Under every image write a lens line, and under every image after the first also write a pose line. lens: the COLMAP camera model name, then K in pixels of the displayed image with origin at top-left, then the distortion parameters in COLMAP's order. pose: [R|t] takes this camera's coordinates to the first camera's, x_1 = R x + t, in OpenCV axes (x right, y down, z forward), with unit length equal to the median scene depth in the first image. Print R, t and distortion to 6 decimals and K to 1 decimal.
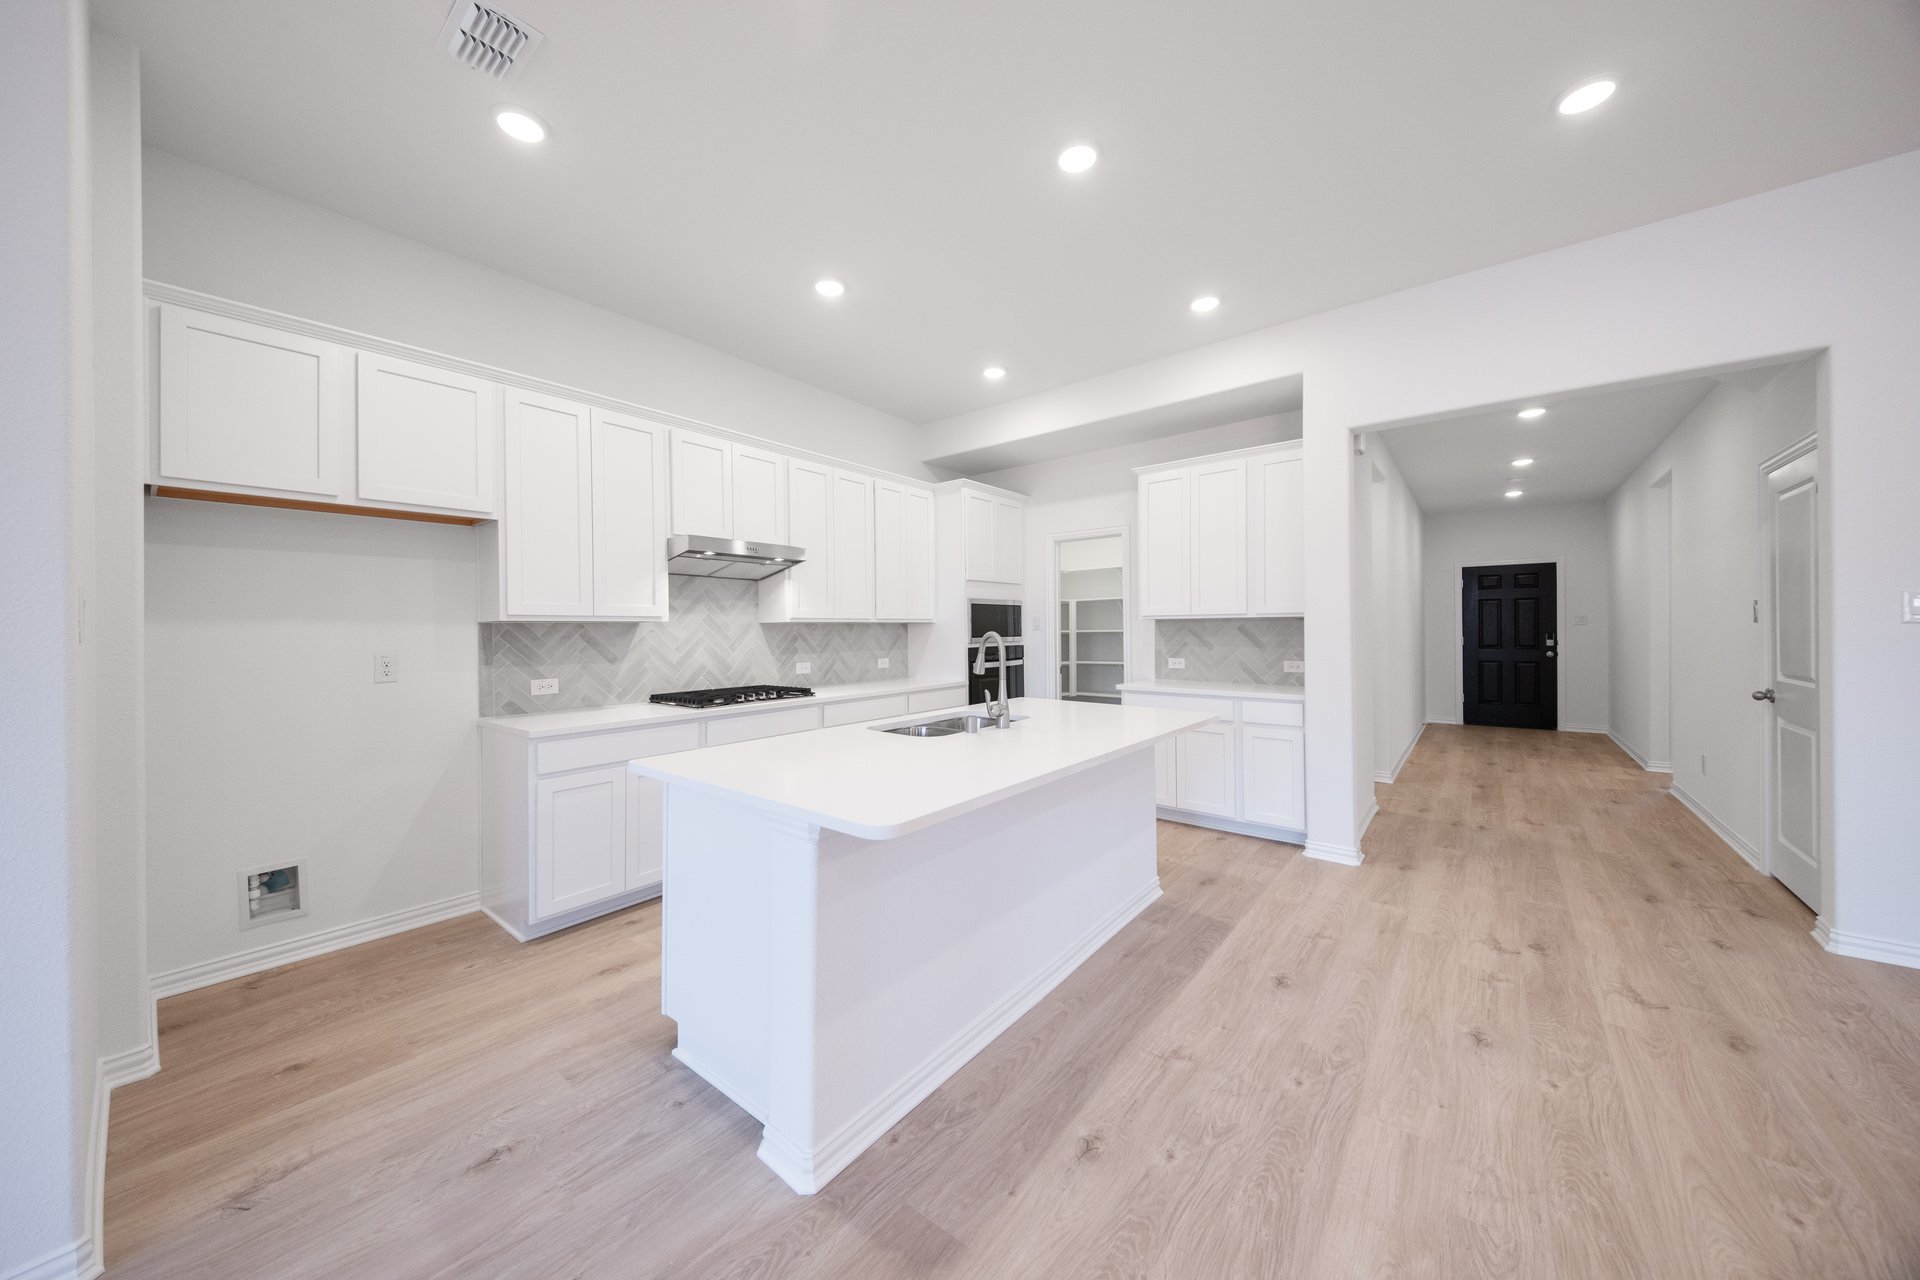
lens RADIAL K [[652.6, 0, 949.6], [0, 652.6, 628.8], [0, 0, 1]] dist [0.027429, -0.012960]
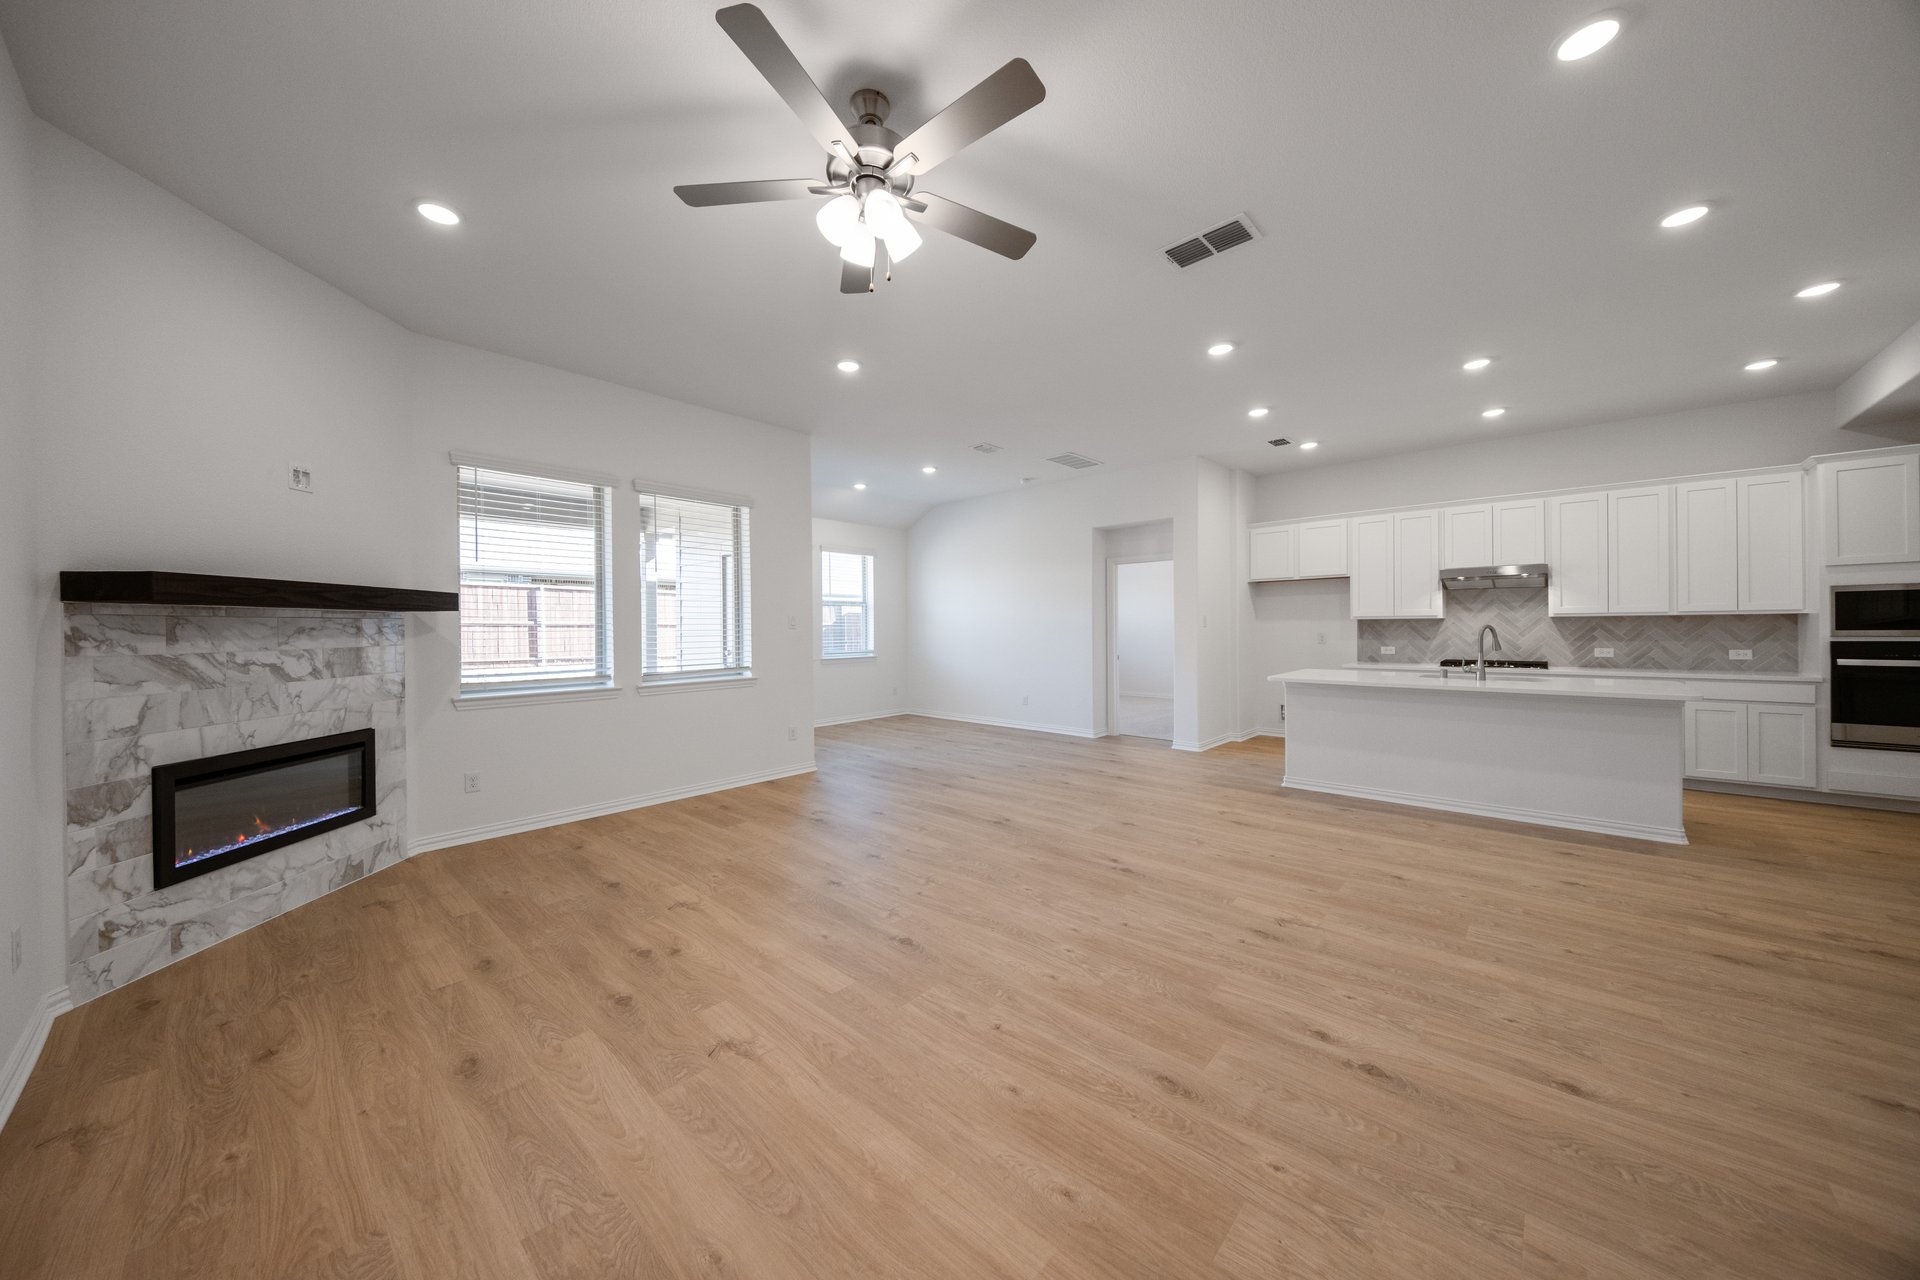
lens RADIAL K [[660.7, 0, 963.2], [0, 660.7, 630.2], [0, 0, 1]] dist [-0.001374, -0.000154]
pose [[-0.048542, 0.013258, -0.998733, 1.564770], [0.009101, 0.999876, 0.012831, -0.014164], [0.998780, -0.008467, -0.048657, -0.242781]]
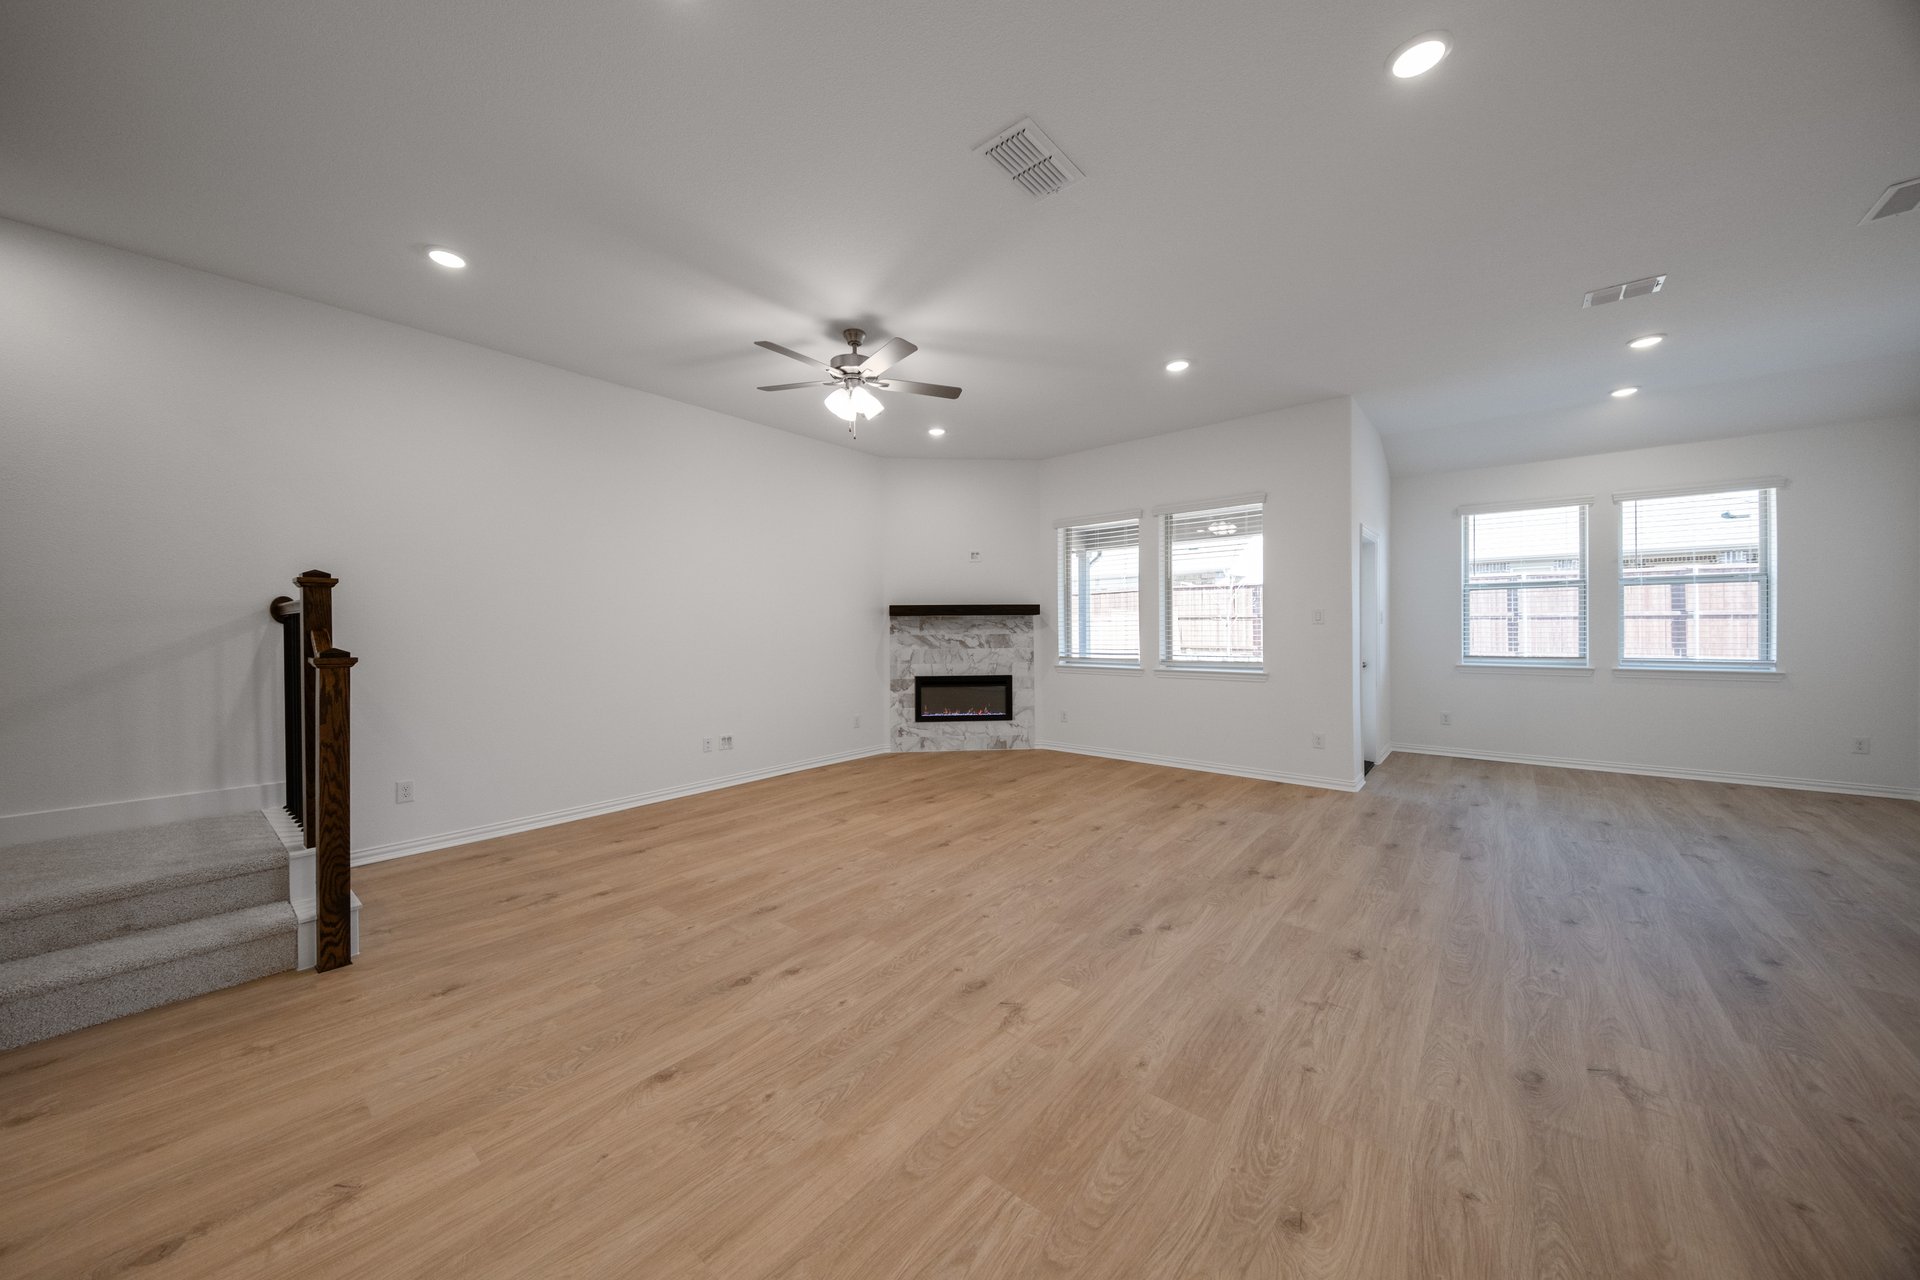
lens RADIAL K [[652.6, 0, 949.6], [0, 652.6, 628.8], [0, 0, 1]] dist [0.027429, -0.012960]
pose [[-0.999820, 0.015499, 0.010959, 0.715031], [0.015509, 0.999879, 0.000833, -0.003175], [-0.010945, 0.001003, -0.999940, 0.828659]]
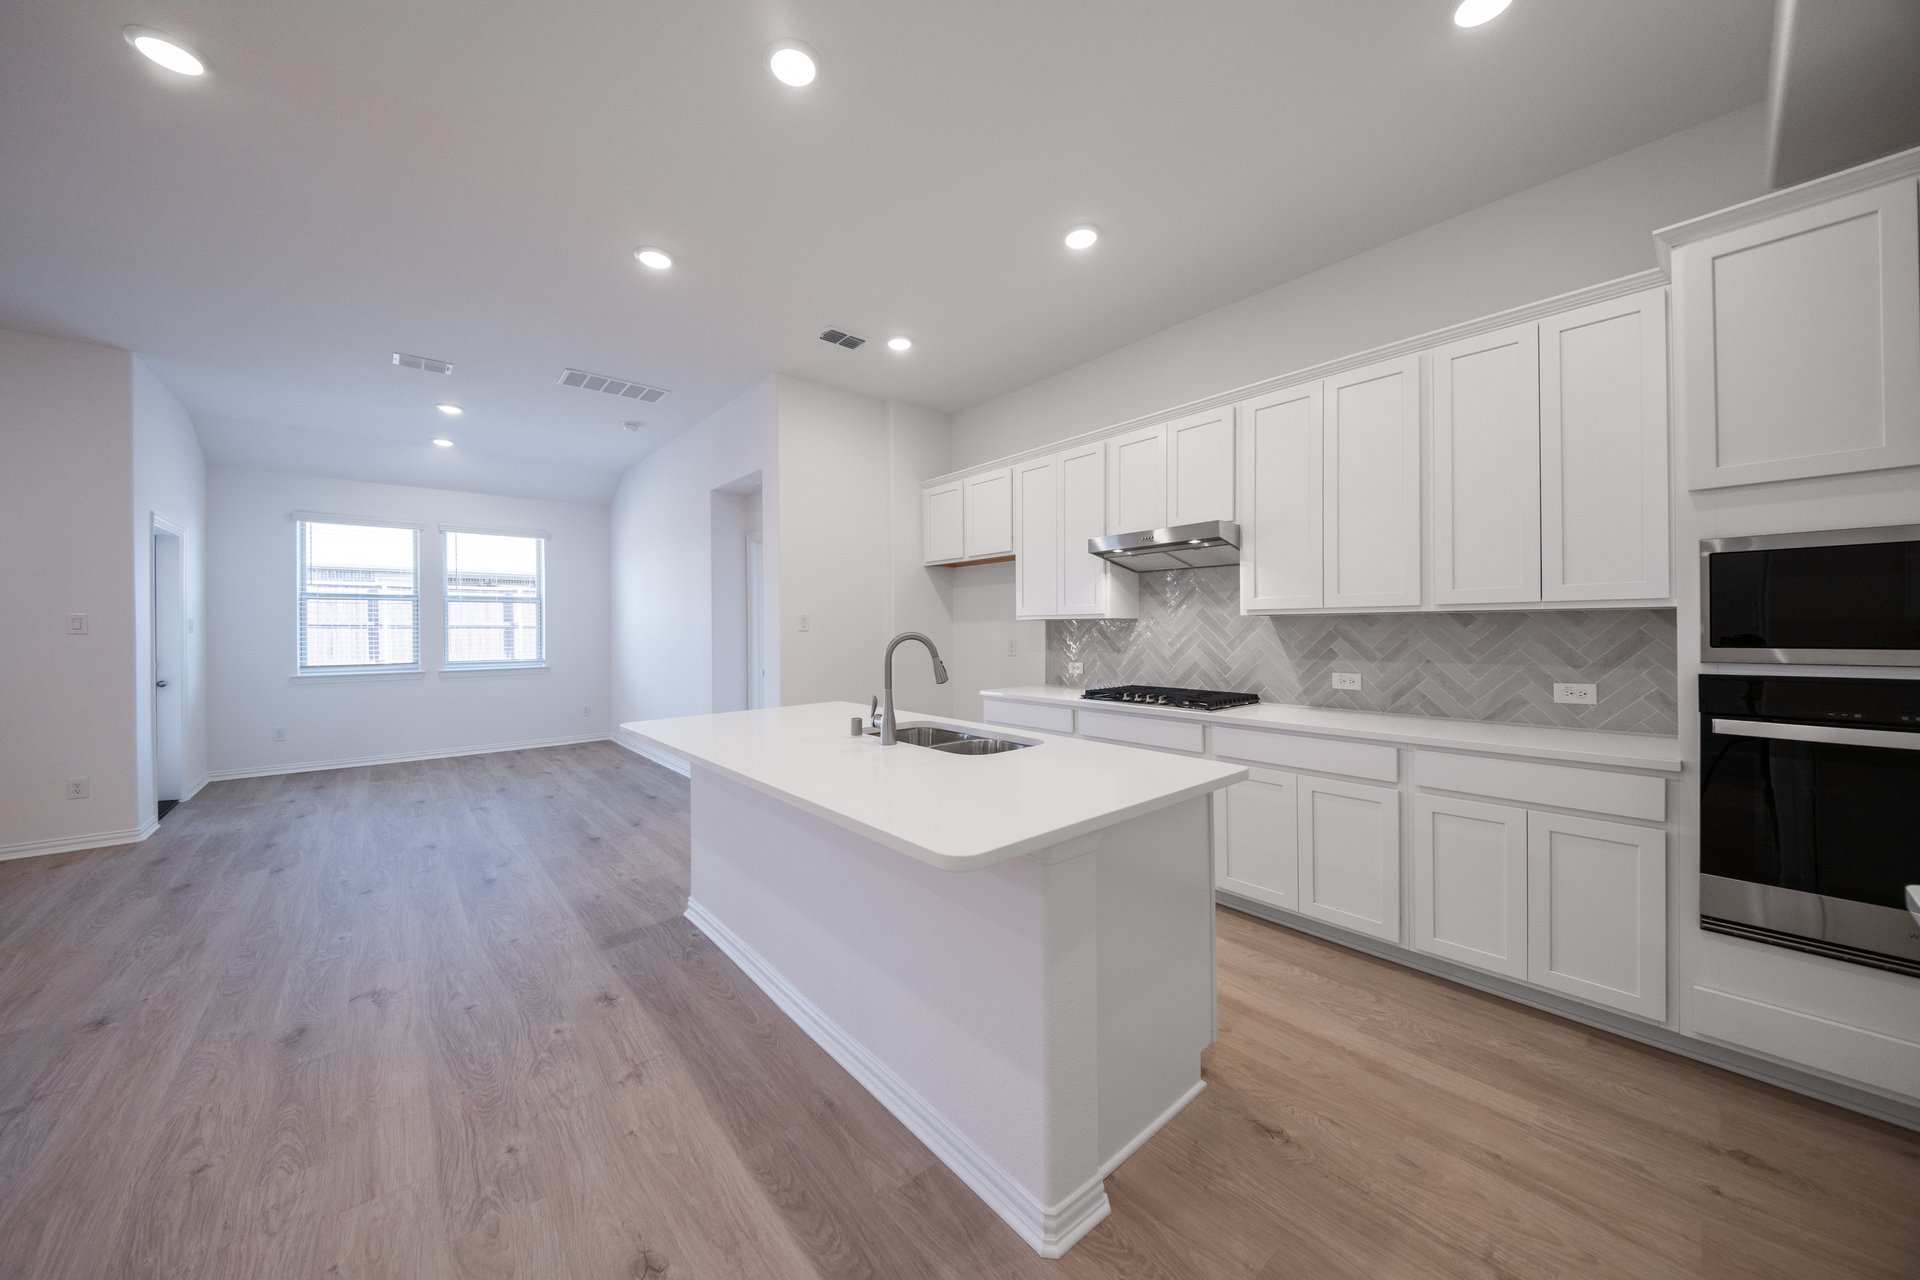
lens RADIAL K [[652.6, 0, 949.6], [0, 652.6, 628.8], [0, 0, 1]] dist [0.027429, -0.012960]
pose [[-0.175816, 0.010612, -0.984366, 0.747140], [0.008769, 0.999919, 0.009213, -0.006433], [0.984384, -0.007012, -0.175894, 1.007852]]
